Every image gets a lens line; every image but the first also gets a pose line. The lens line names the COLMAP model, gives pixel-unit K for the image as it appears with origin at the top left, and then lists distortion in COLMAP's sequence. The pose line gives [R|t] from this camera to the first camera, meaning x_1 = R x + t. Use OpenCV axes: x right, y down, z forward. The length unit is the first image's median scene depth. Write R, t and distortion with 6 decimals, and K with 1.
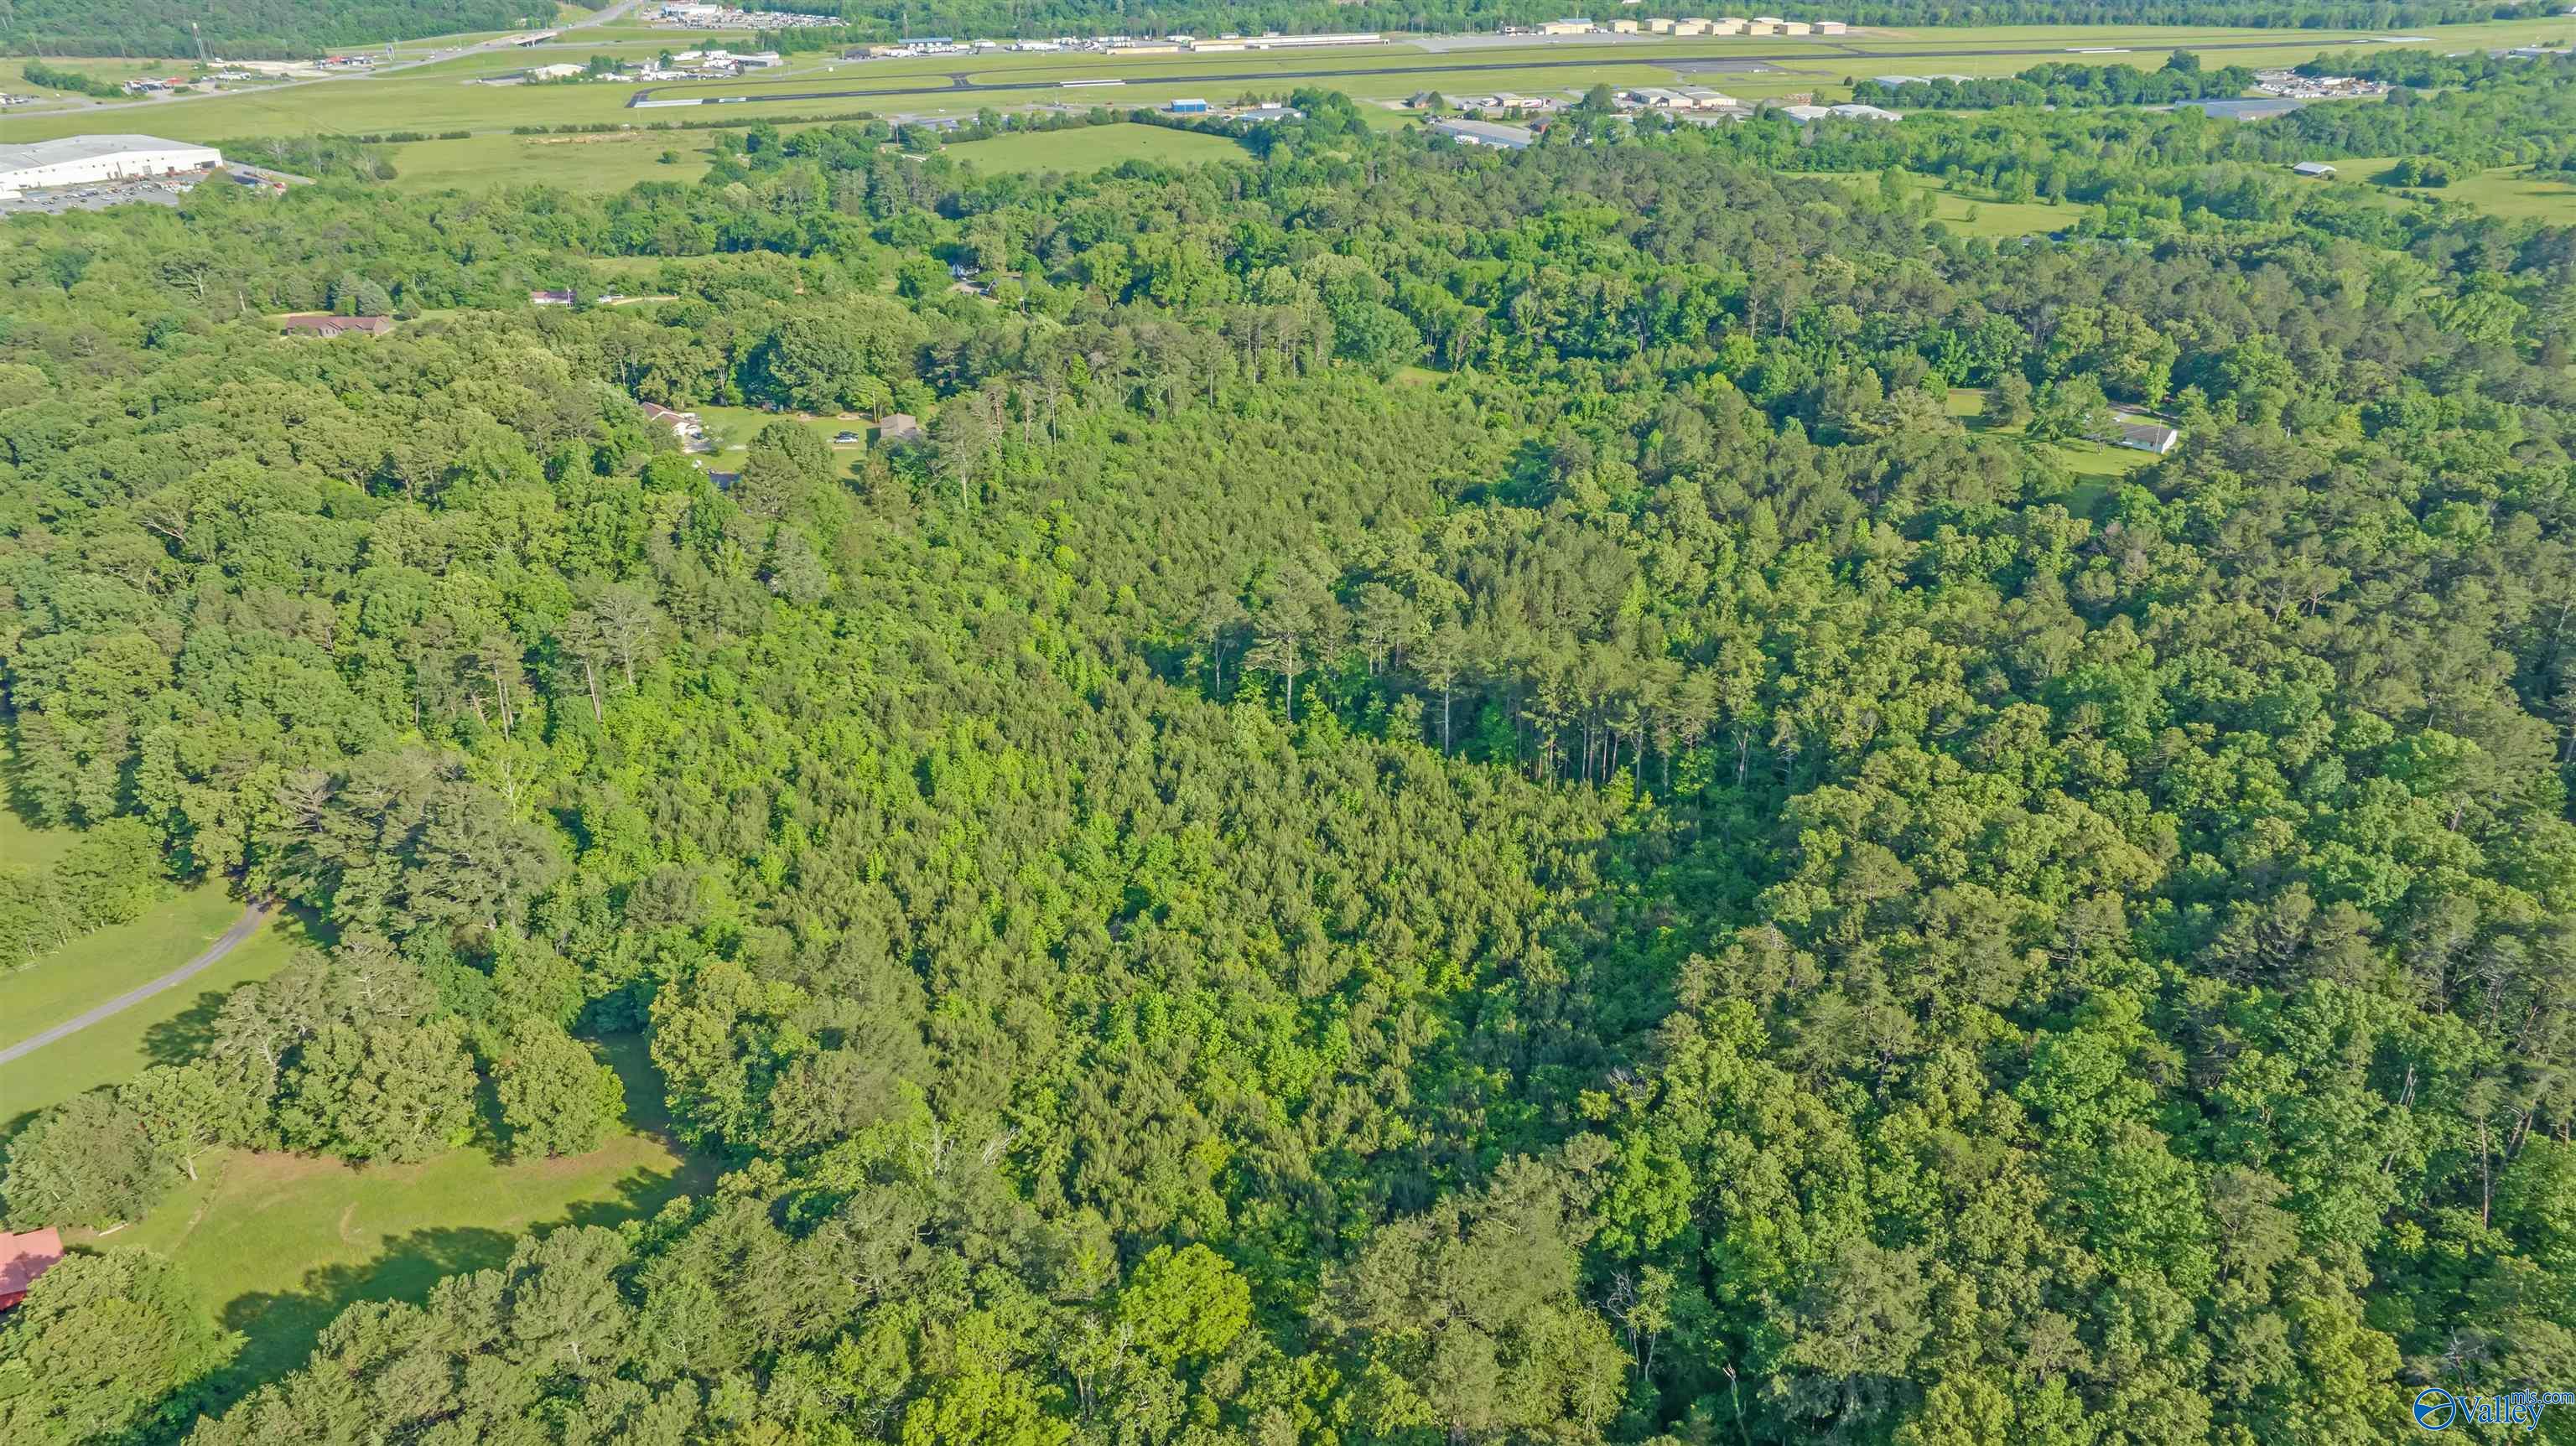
lens RADIAL K [[1838.9, 0, 1283.5], [0, 1838.9, 707.5], [0, 0, 1]] dist [-0.021859, -0.004954]
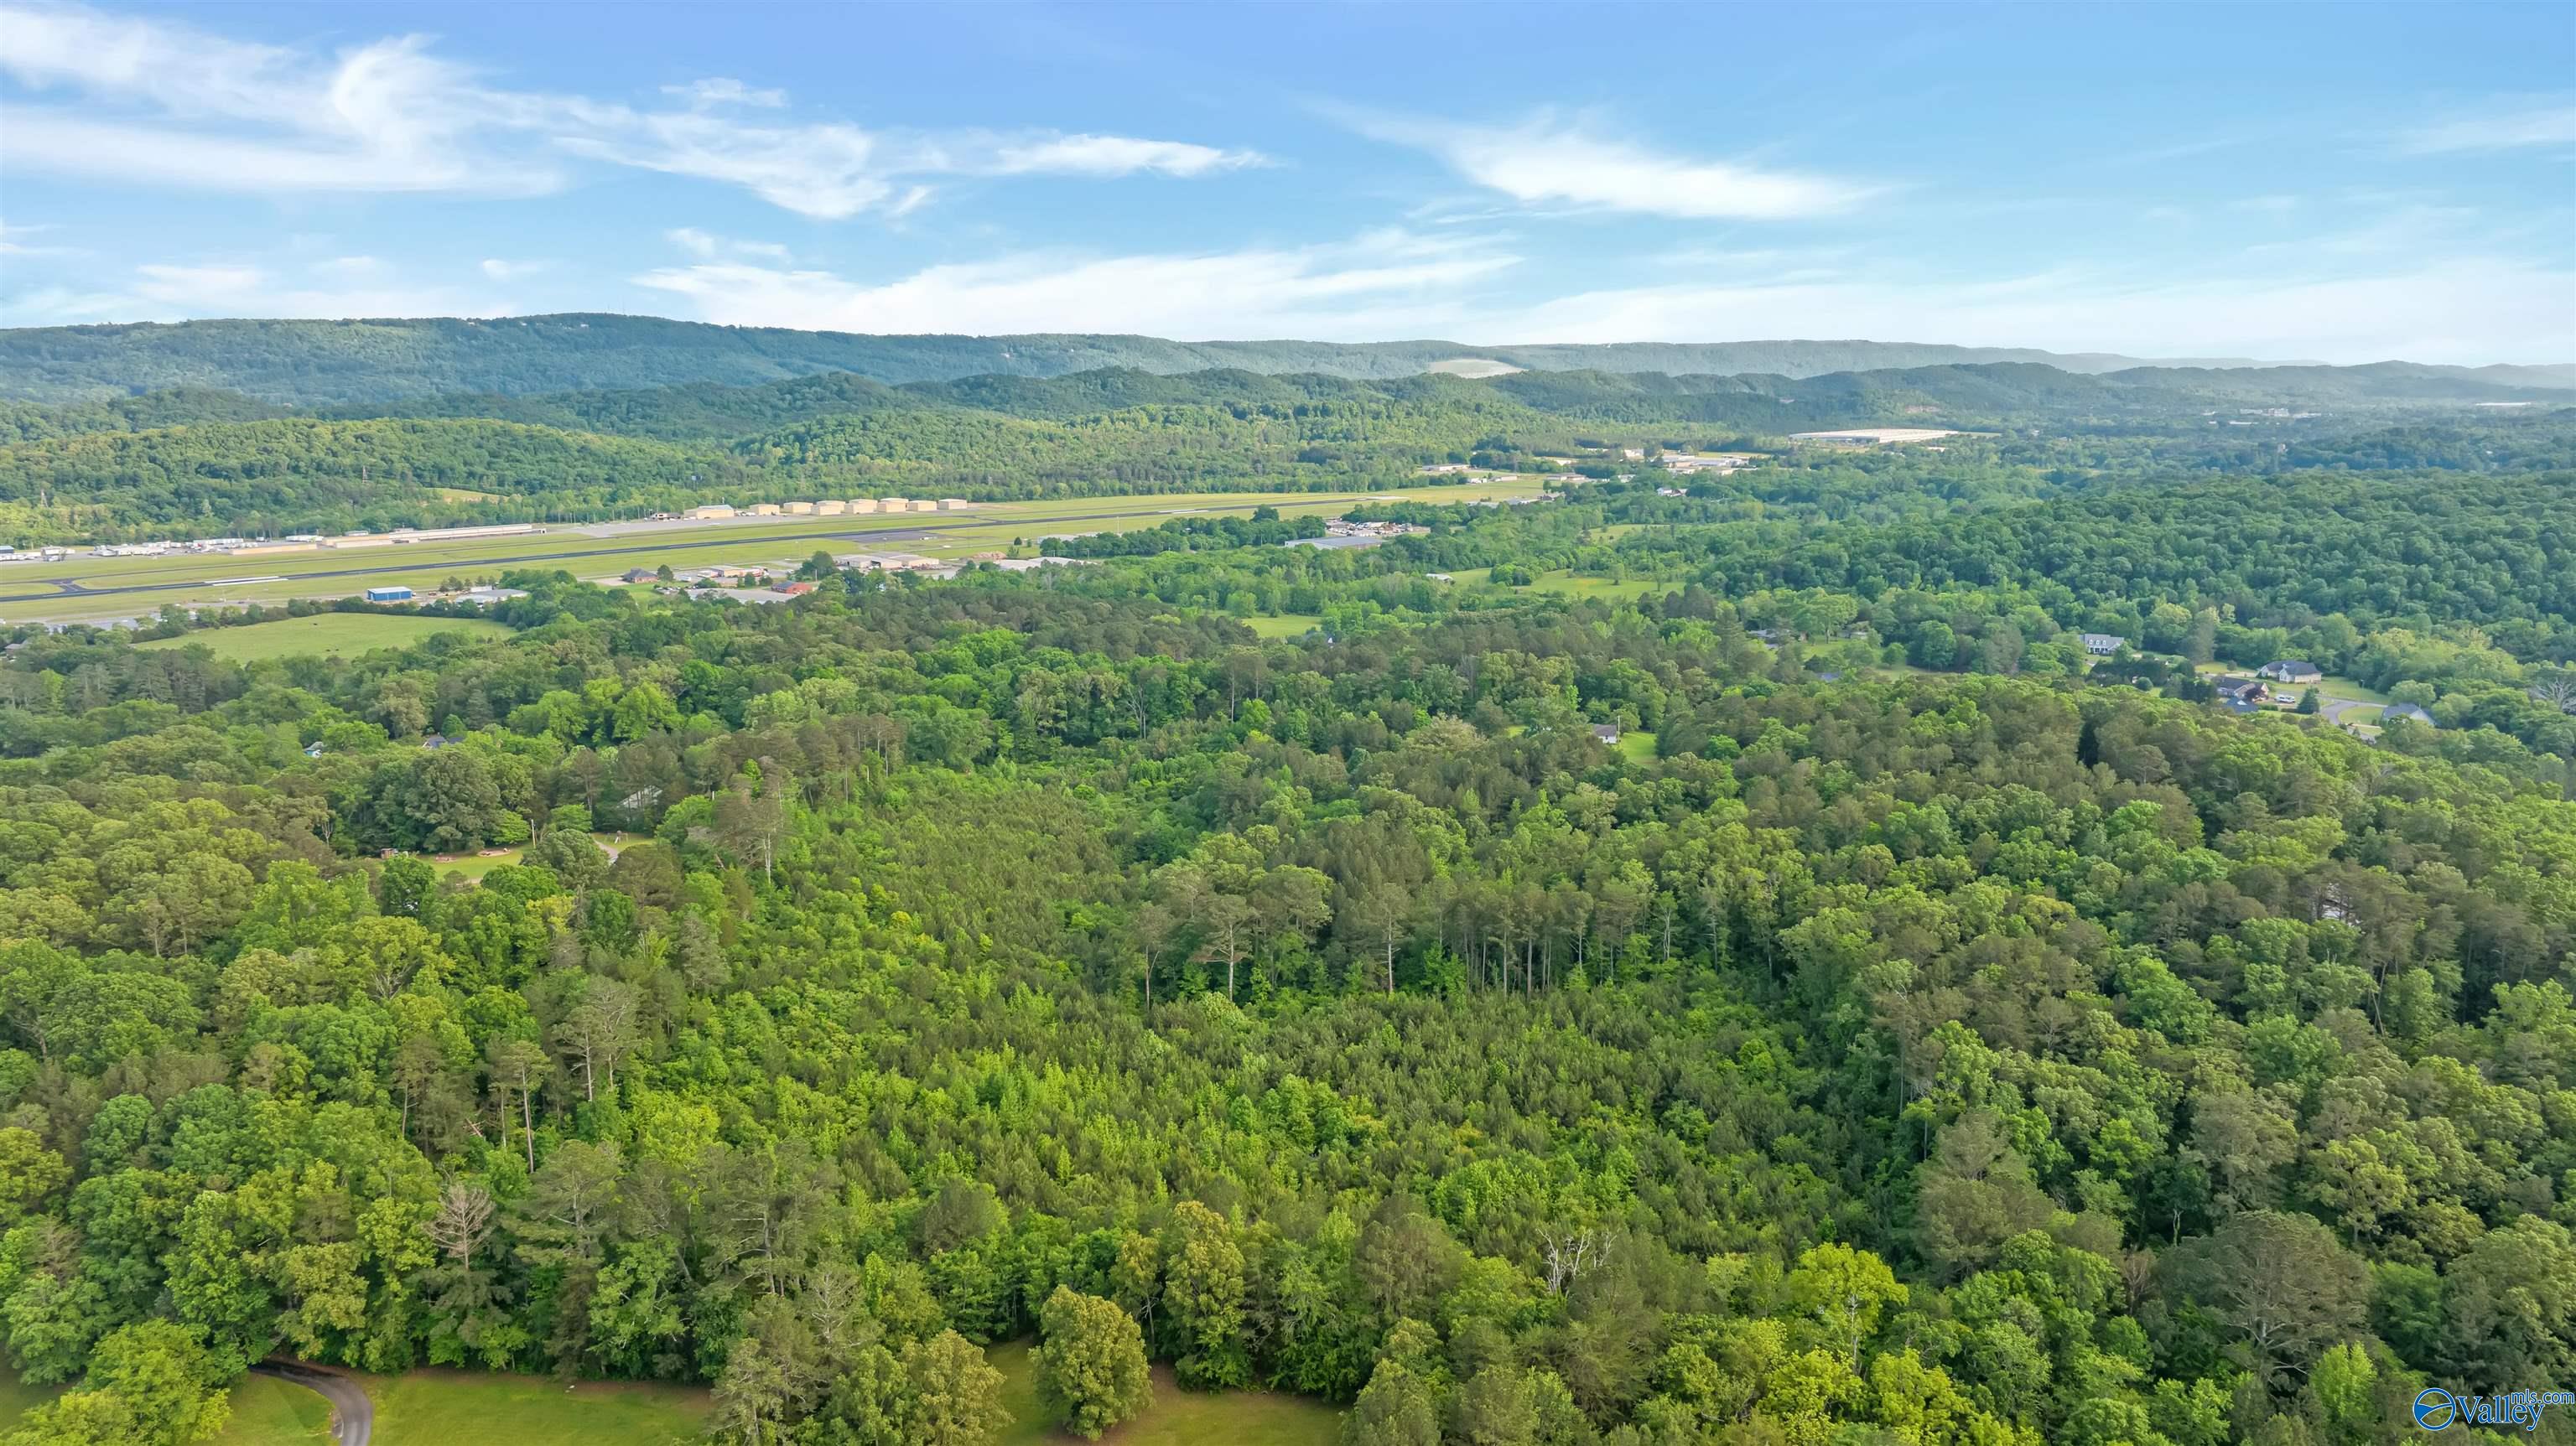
lens RADIAL K [[1828.1, 0, 1288.0], [0, 1828.1, 723.0], [0, 0, 1]] dist [-0.018020, -0.003425]
pose [[0.855779, -0.090943, 0.509285, -0.420587], [0.214890, 0.957973, -0.190026, 0.048628], [-0.470600, 0.272061, 0.839356, 0.016547]]
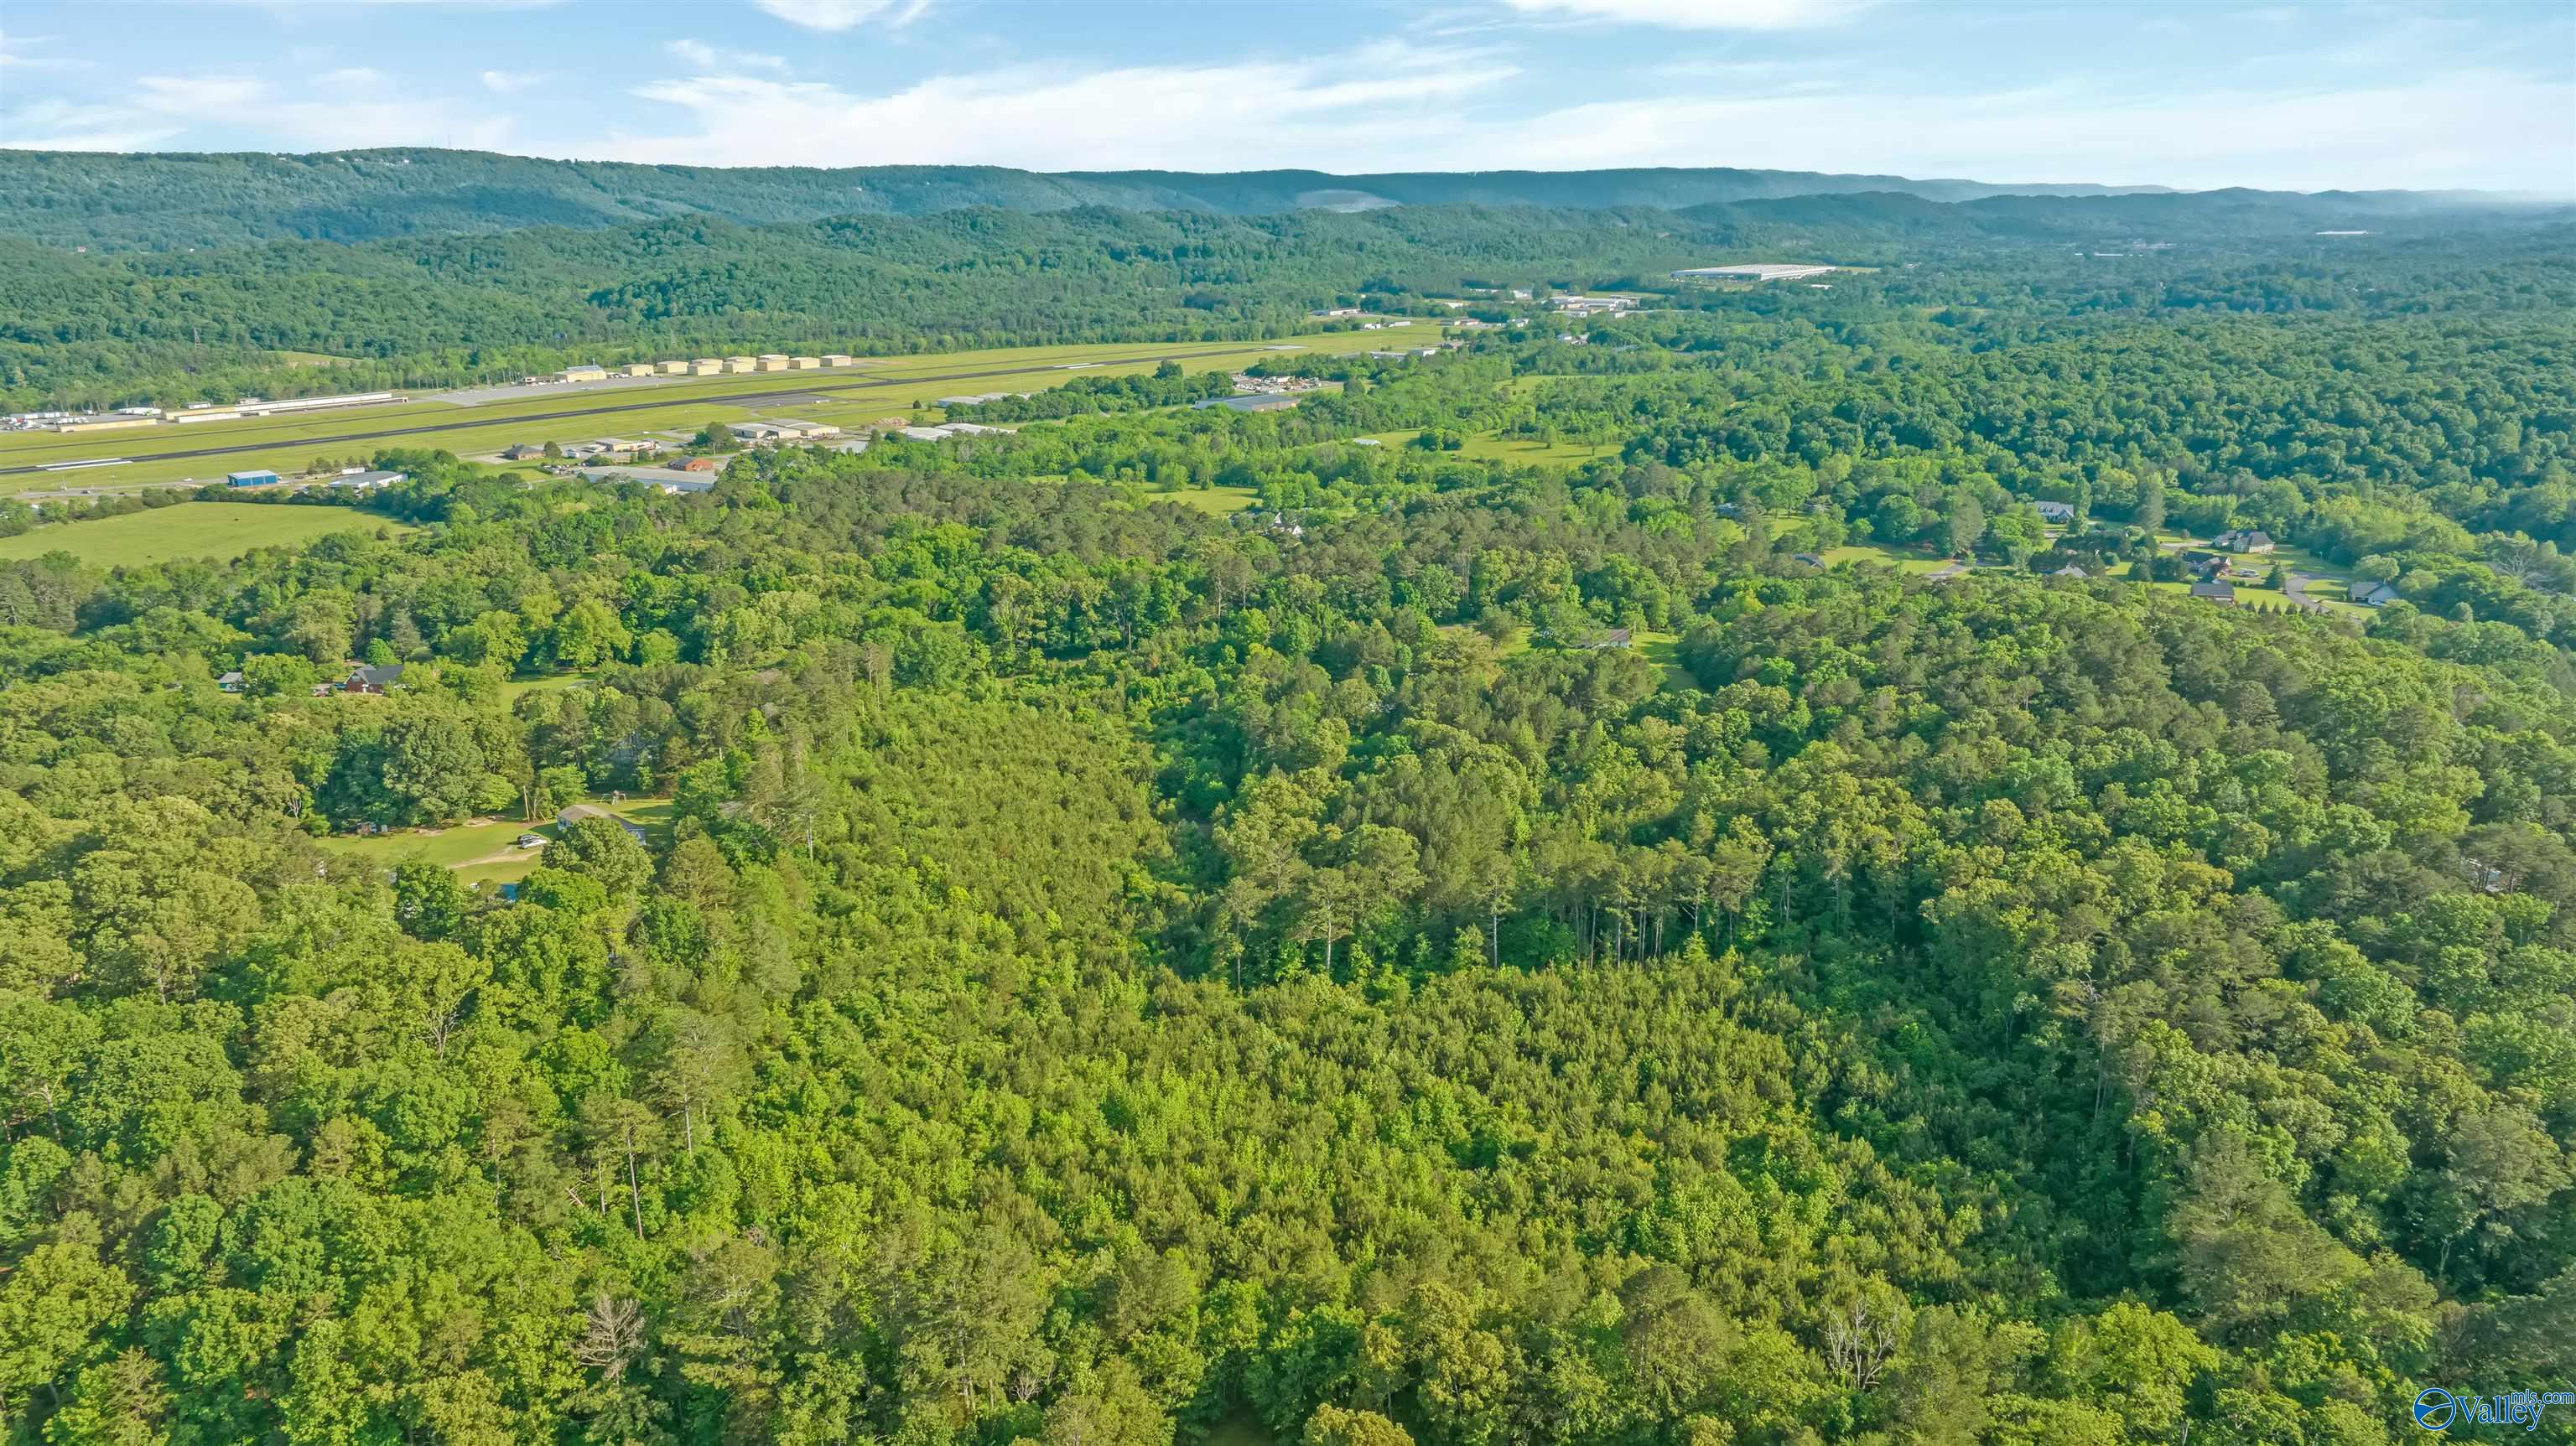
lens RADIAL K [[1829.5, 0, 1288.0], [0, 1829.5, 723.0], [0, 0, 1]] dist [-0.017257, -0.011647]
pose [[0.812041, -0.157735, 0.561880, -0.473303], [0.246722, 0.965300, -0.085581, -0.044001], [-0.528884, 0.208123, 0.822780, 0.107601]]
